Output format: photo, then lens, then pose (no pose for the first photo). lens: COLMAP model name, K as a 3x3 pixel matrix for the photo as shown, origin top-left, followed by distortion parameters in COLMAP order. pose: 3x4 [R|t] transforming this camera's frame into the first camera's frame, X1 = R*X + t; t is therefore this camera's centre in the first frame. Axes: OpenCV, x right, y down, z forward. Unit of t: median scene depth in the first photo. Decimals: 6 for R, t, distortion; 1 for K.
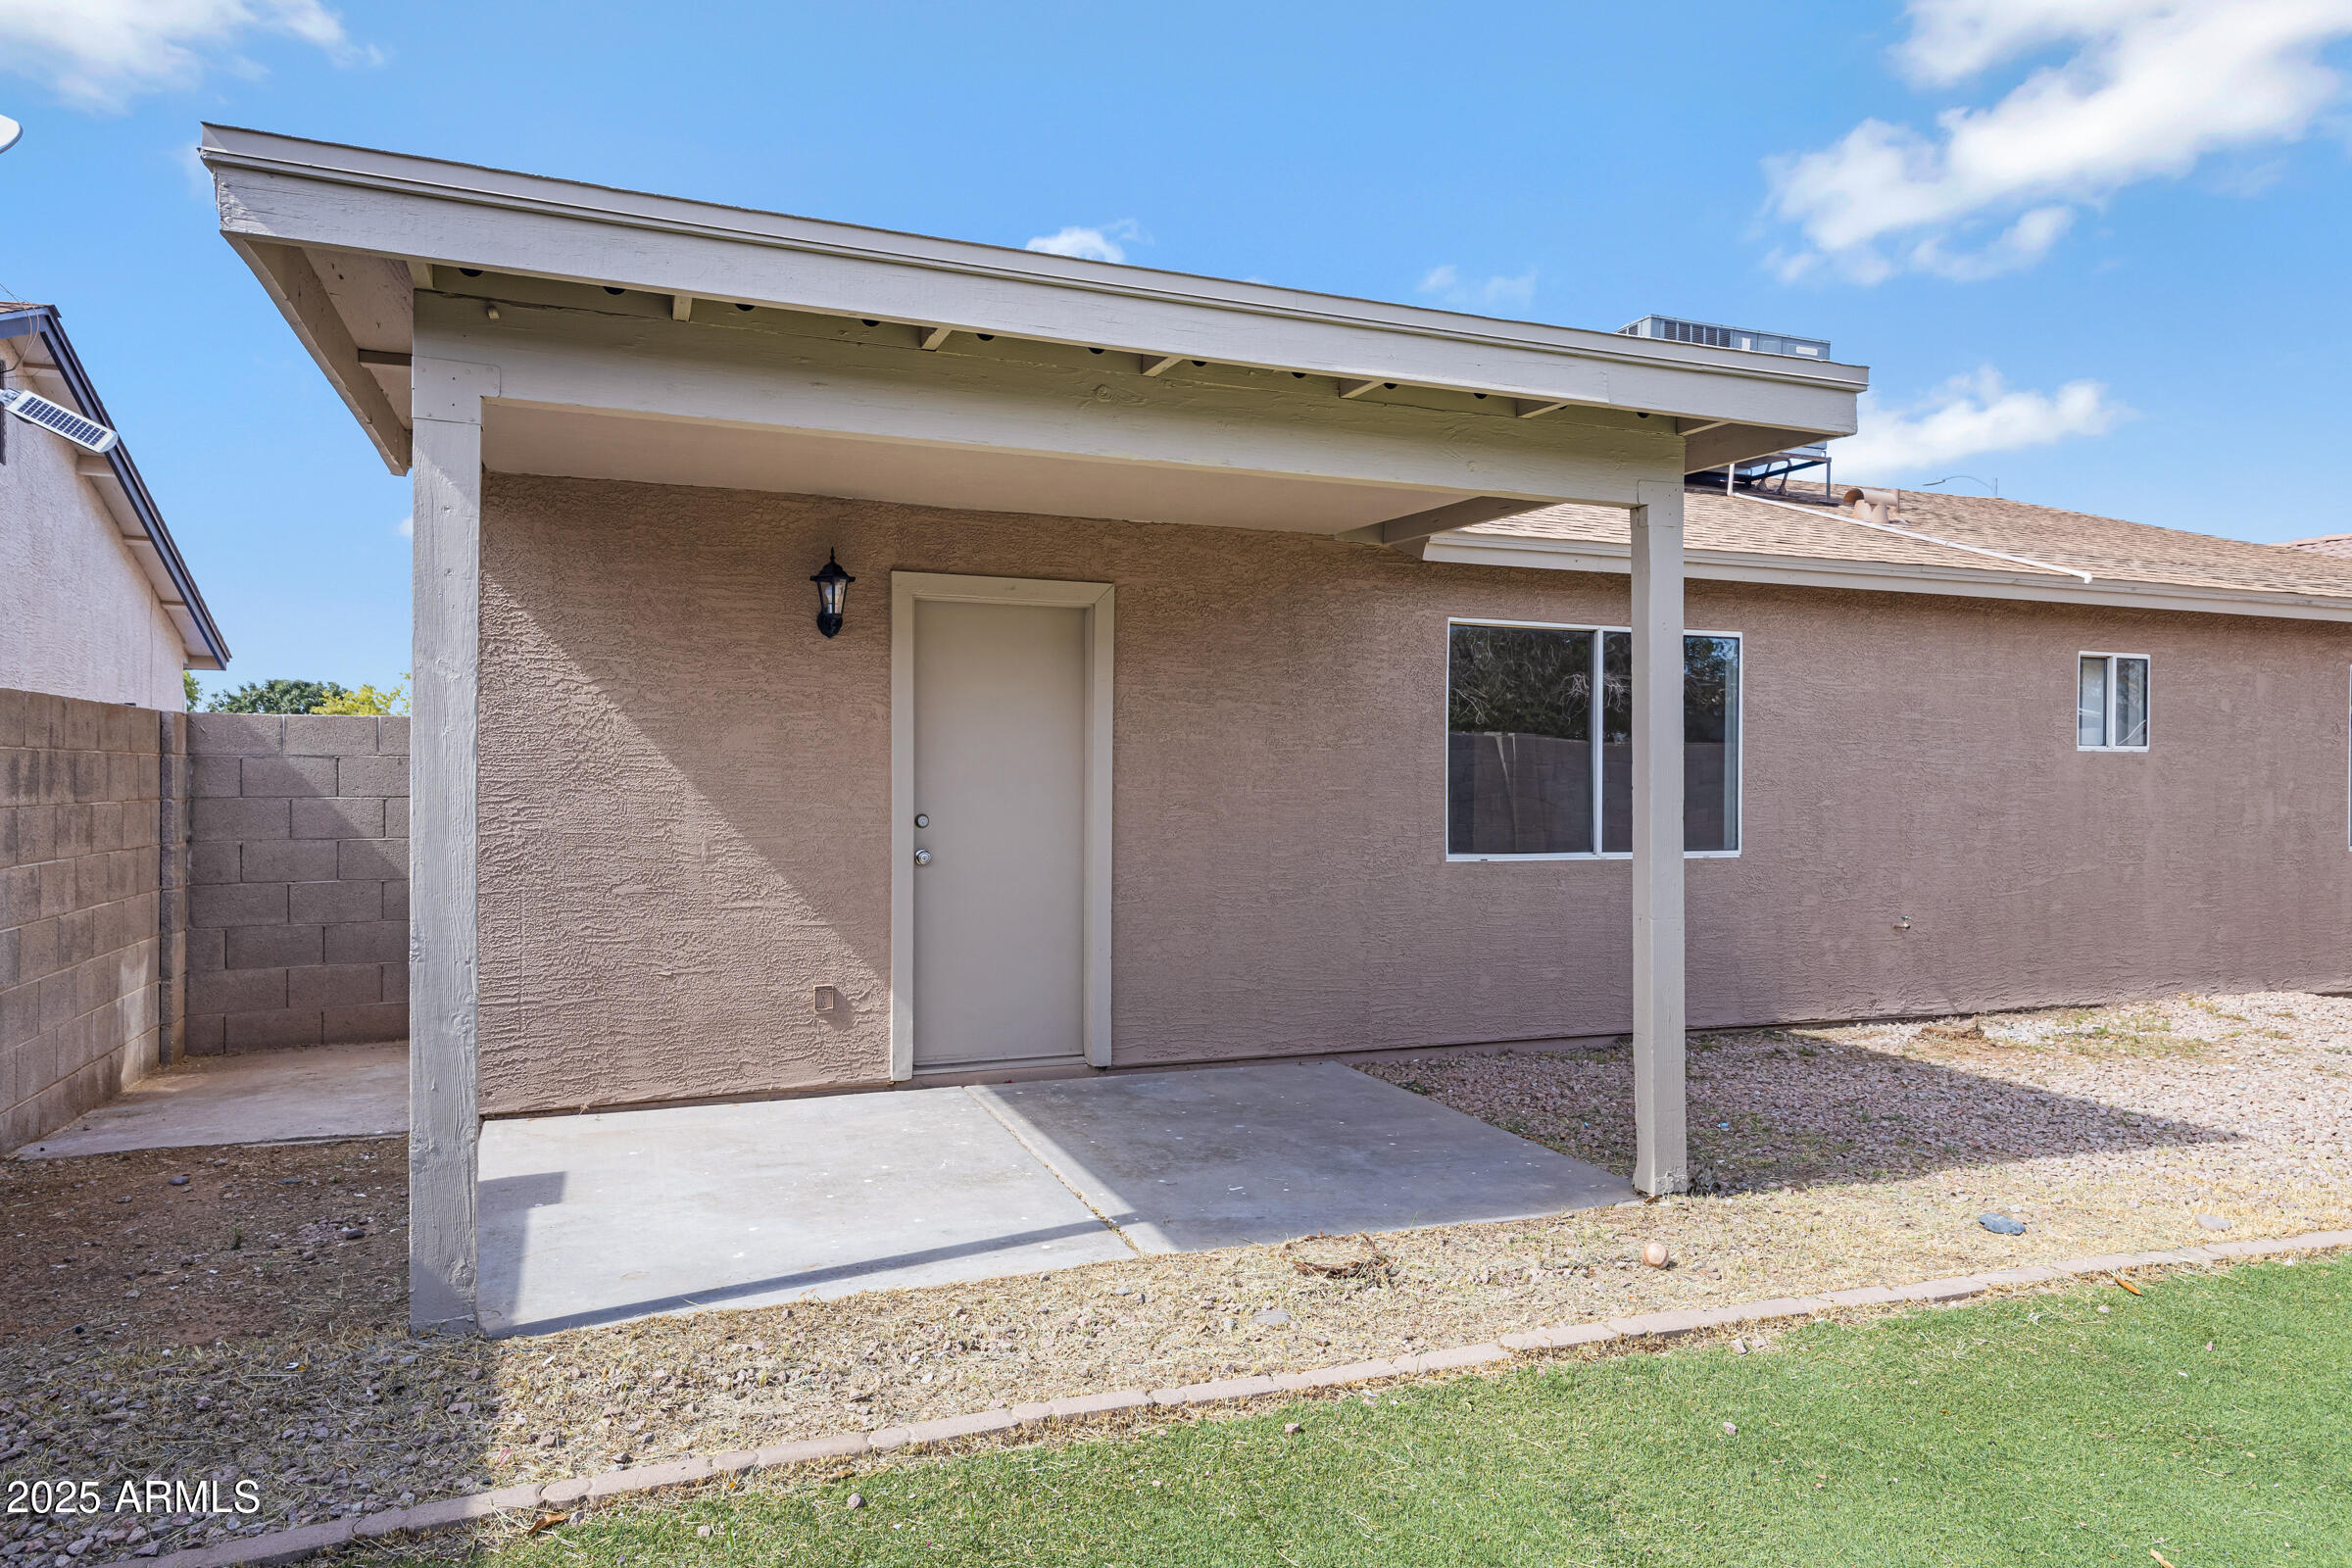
lens RADIAL K [[1452.8, 0, 1176.0], [0, 1452.8, 784.0], [0, 0, 1]] dist [0.035223, 0.001582]
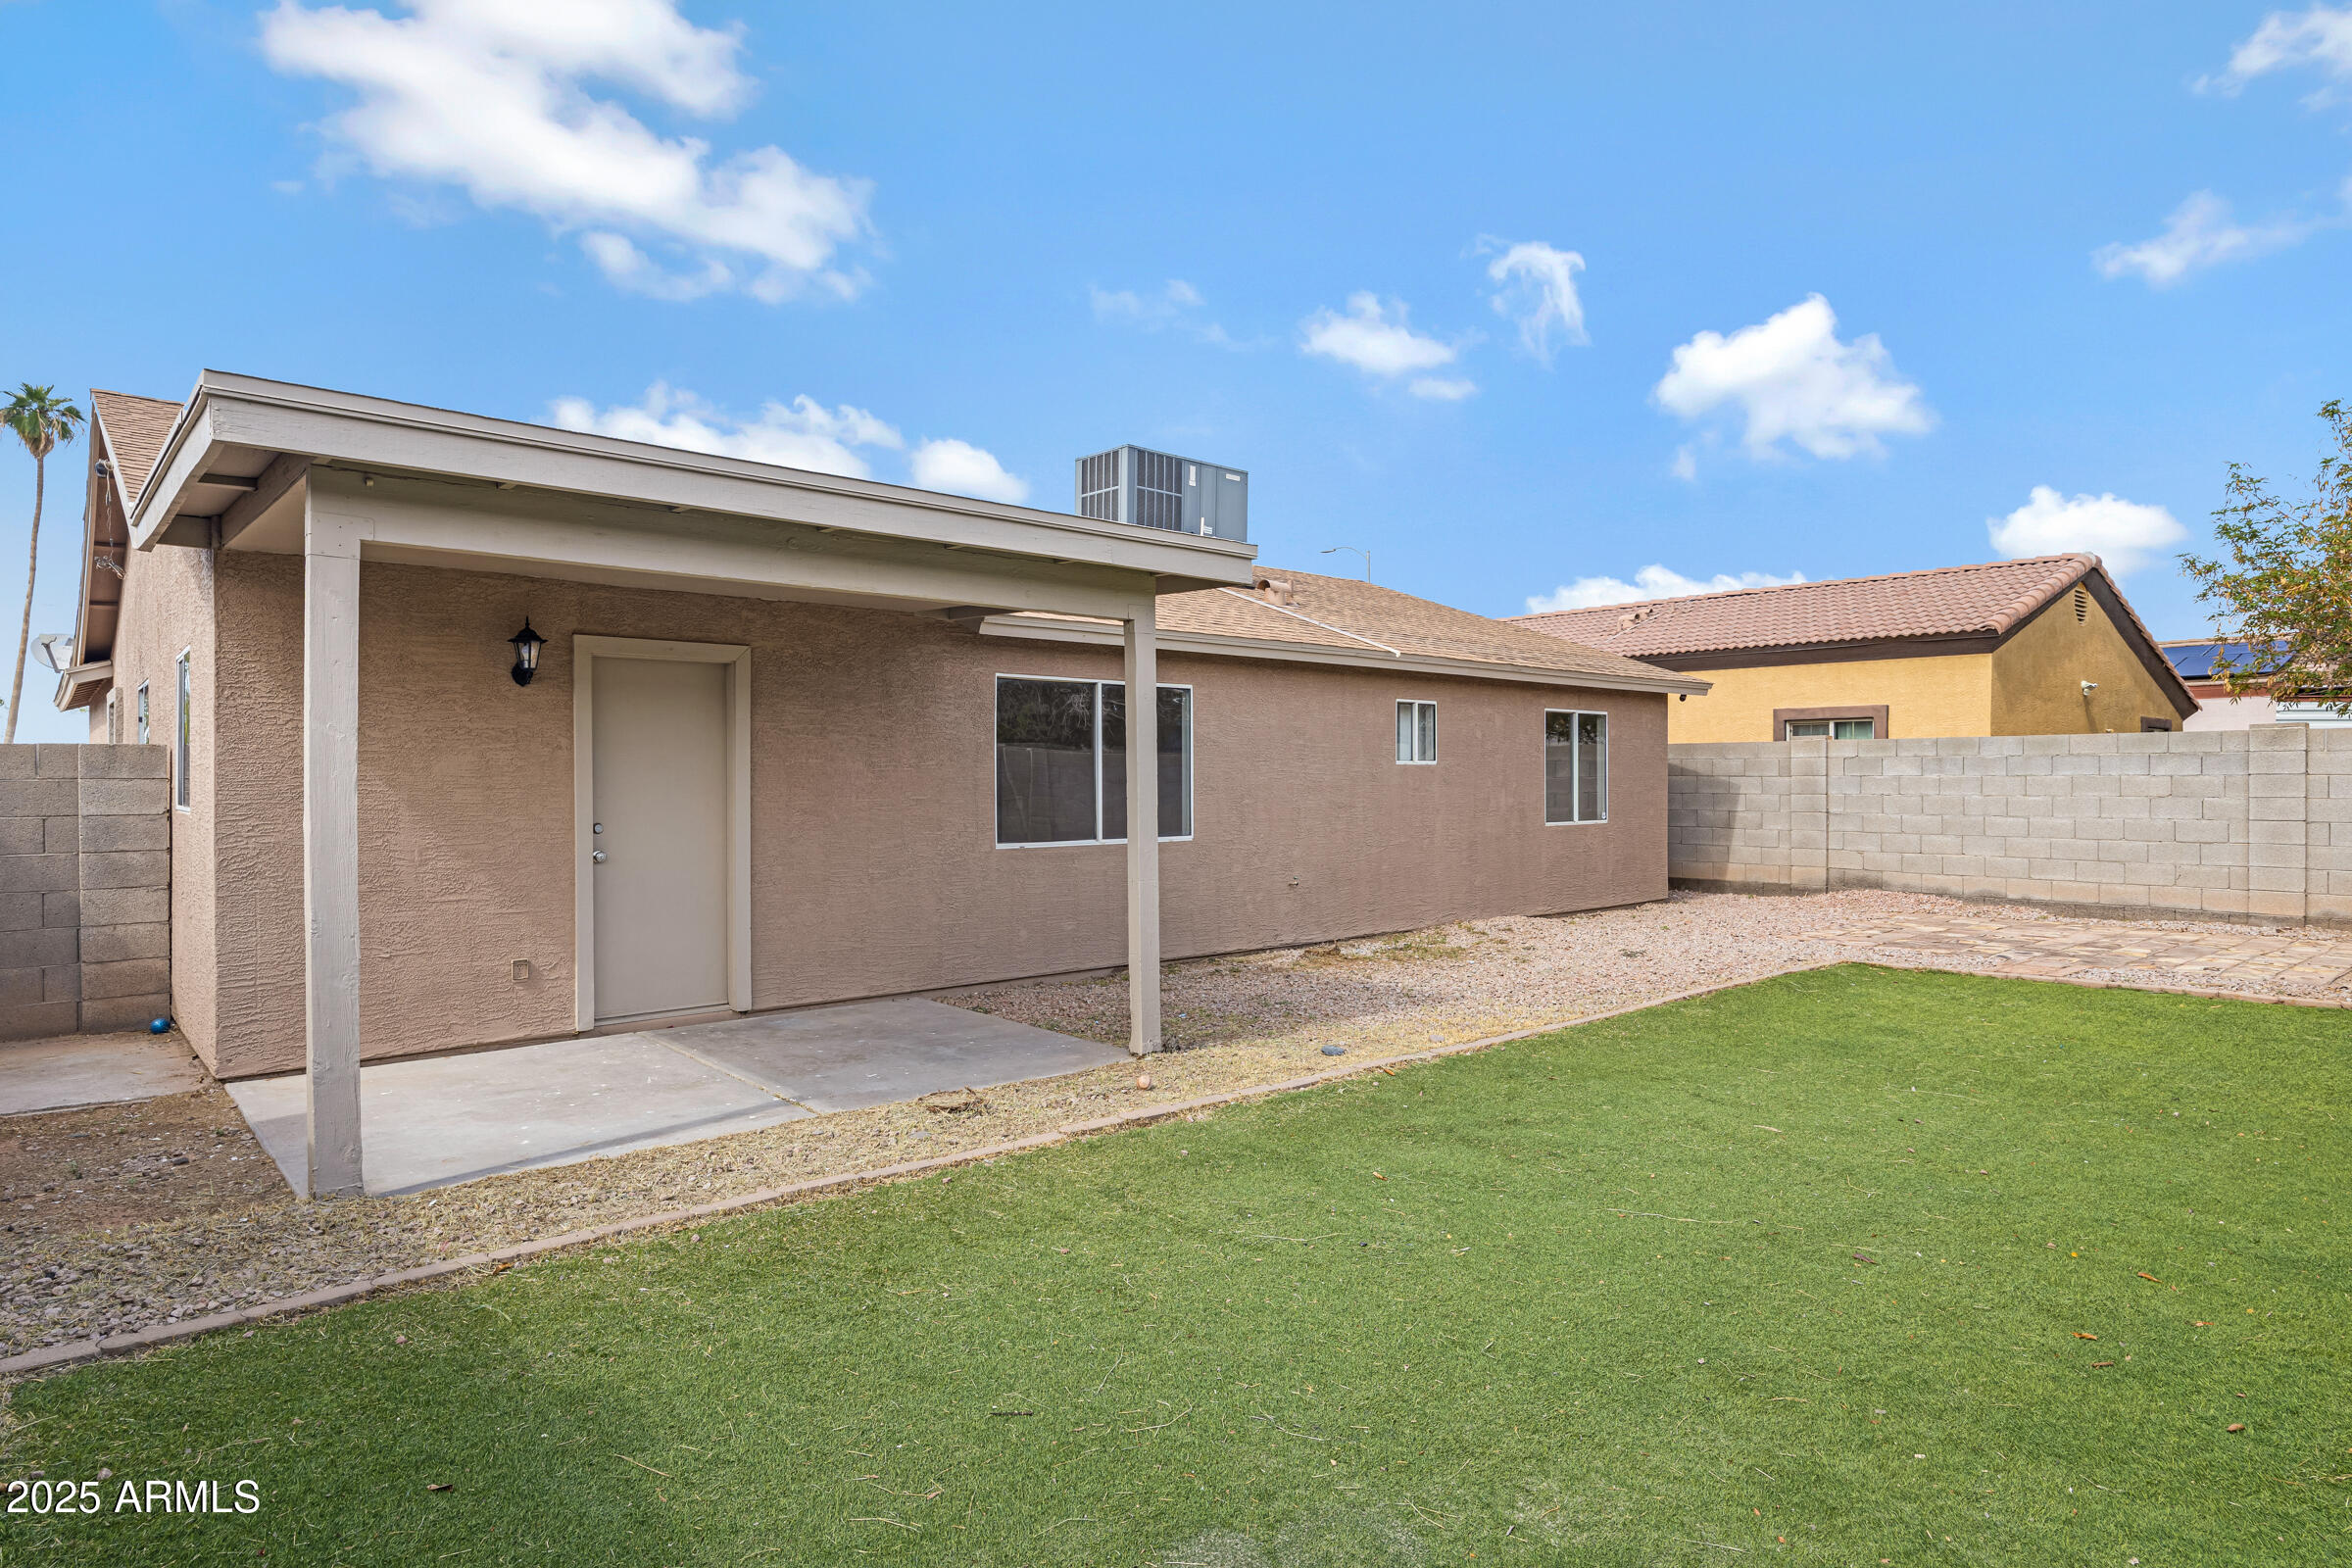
lens RADIAL K [[1325.9, 0, 1176.0], [0, 1325.9, 784.0], [0, 0, 1]] dist [-0.003526, -0.000652]
pose [[0.938215, -0.010855, 0.345882, -0.105452], [0.009923, 0.999941, 0.004465, -0.014637], [-0.345910, -0.000757, 0.938267, -0.288231]]
